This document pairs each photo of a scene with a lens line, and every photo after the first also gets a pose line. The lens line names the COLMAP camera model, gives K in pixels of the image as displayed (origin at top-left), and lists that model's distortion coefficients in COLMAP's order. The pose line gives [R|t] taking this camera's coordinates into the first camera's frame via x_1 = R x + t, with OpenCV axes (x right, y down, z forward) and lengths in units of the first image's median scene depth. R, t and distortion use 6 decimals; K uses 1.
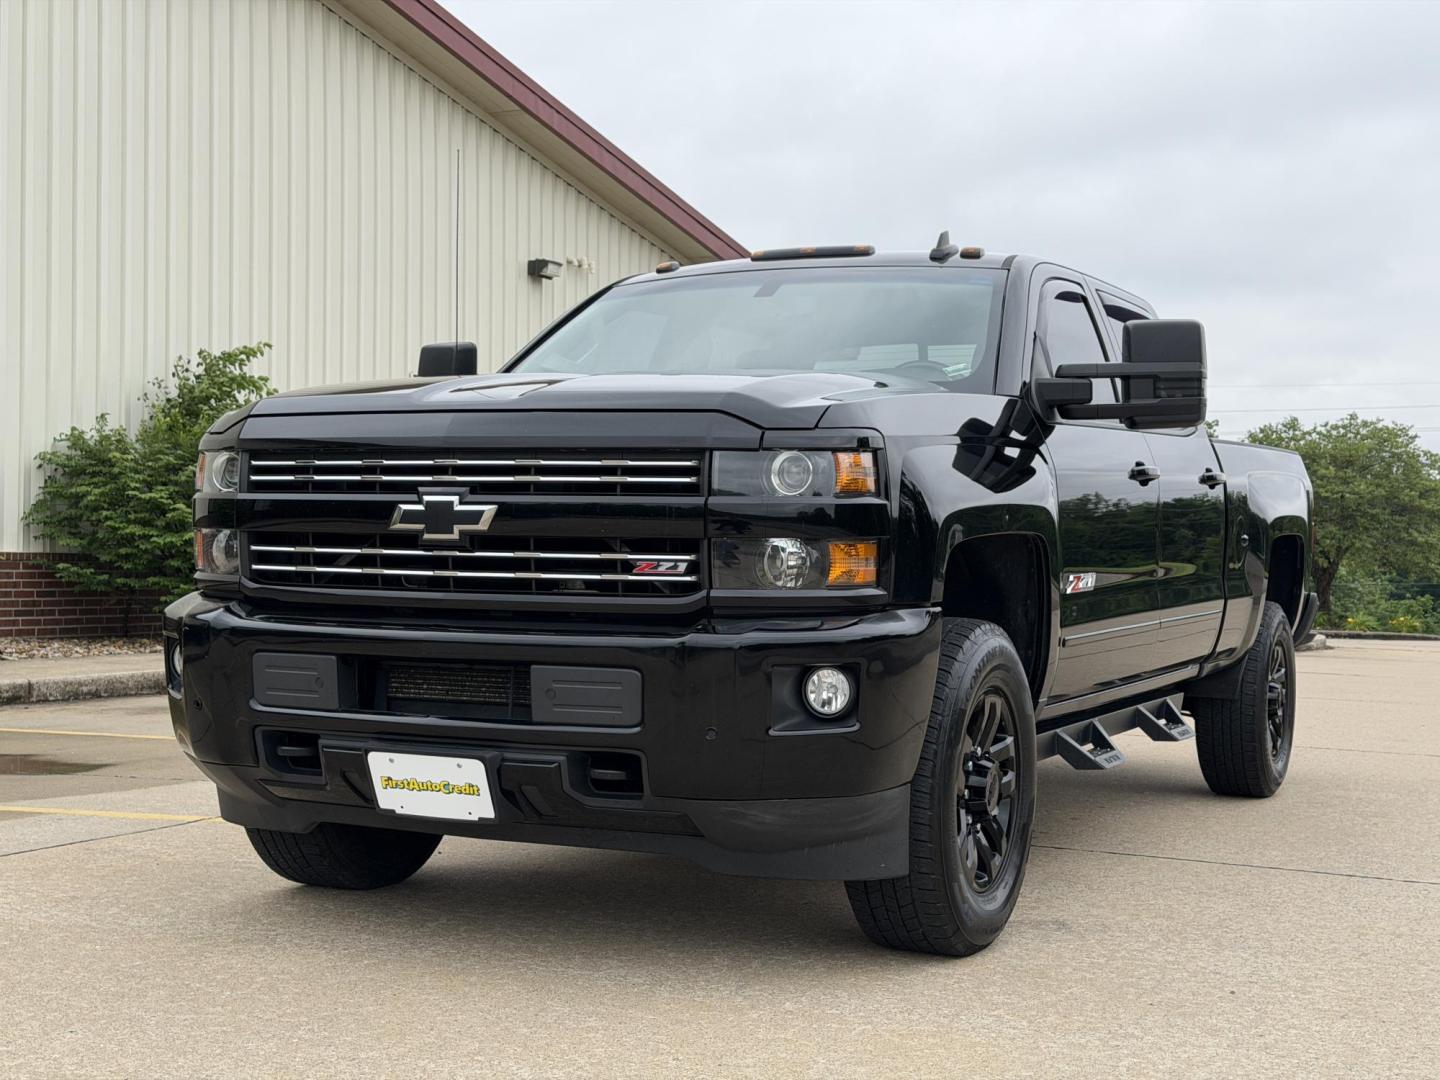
lens RADIAL K [[2033.7, 0, 714.0], [0, 2033.7, 540.7], [0, 0, 1]] dist [0.130459, 0.000000]
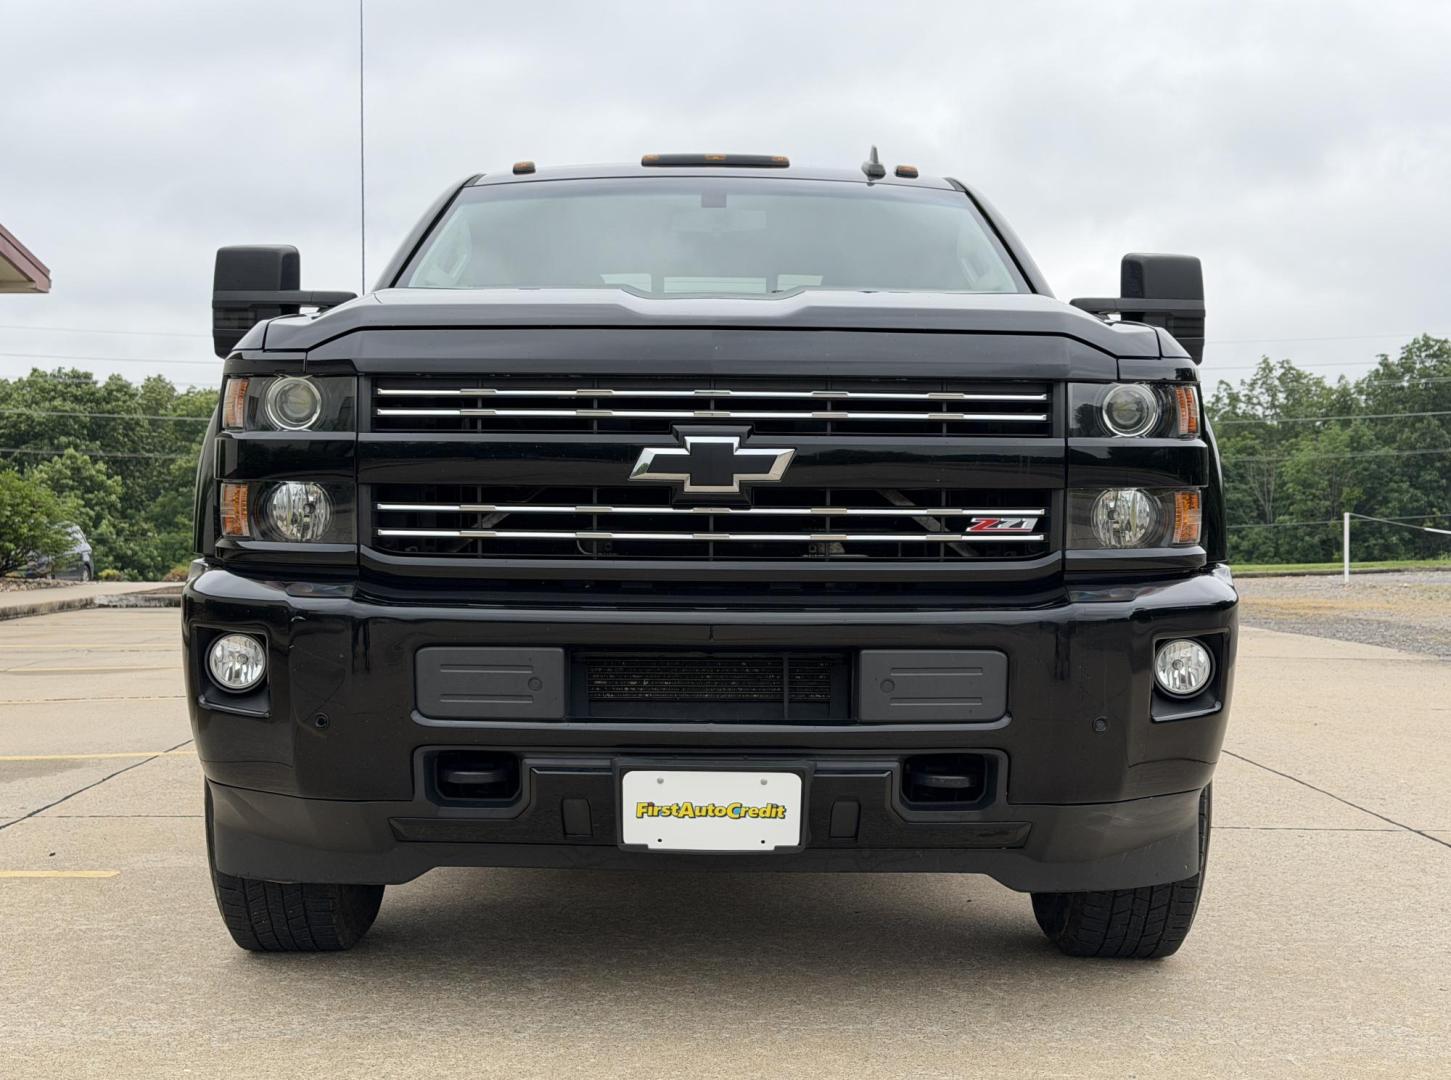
lens RADIAL K [[2049.2, 0, 731.2], [0, 2049.2, 535.3], [0, 0, 1]] dist [0.130459, 0.000000]
pose [[0.898604, -0.017068, 0.438429, -0.471792], [0.008473, 0.999732, 0.021555, -0.001267], [-0.438680, -0.015655, 0.898507, 0.296734]]
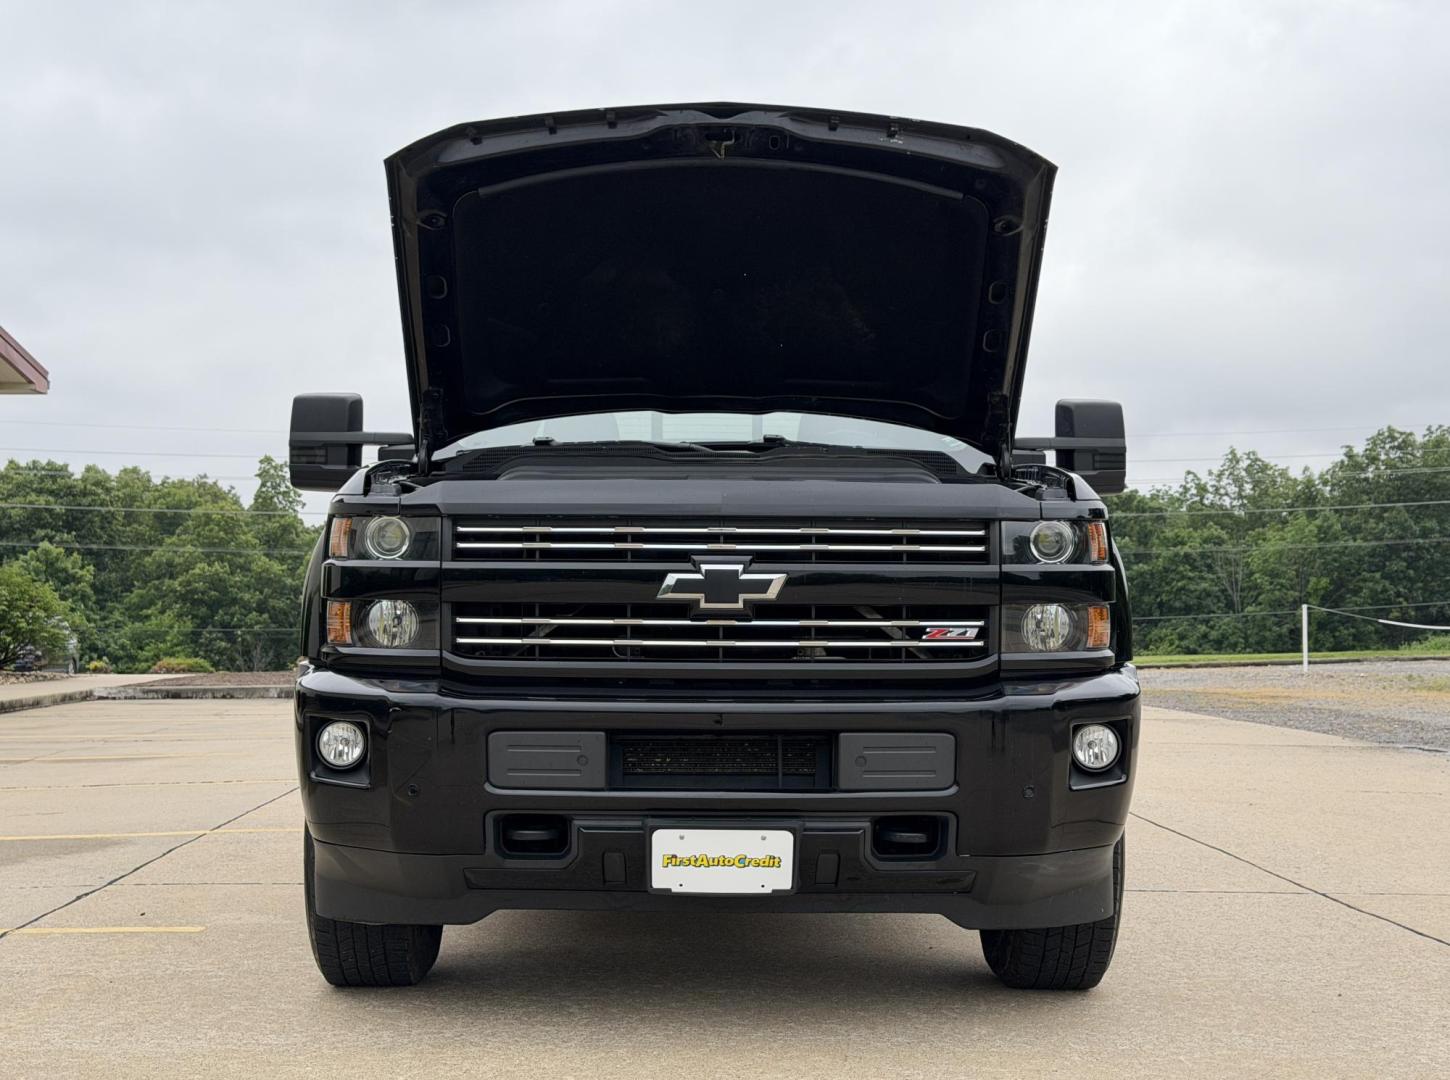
lens RADIAL K [[2047.8, 0, 726.6], [0, 2047.8, 533.5], [0, 0, 1]] dist [0.130459, 0.000000]
pose [[0.893733, 0.001298, 0.448597, -0.578428], [0.009889, 0.999696, -0.022593, -0.014748], [-0.448489, 0.024628, 0.893449, 0.114368]]
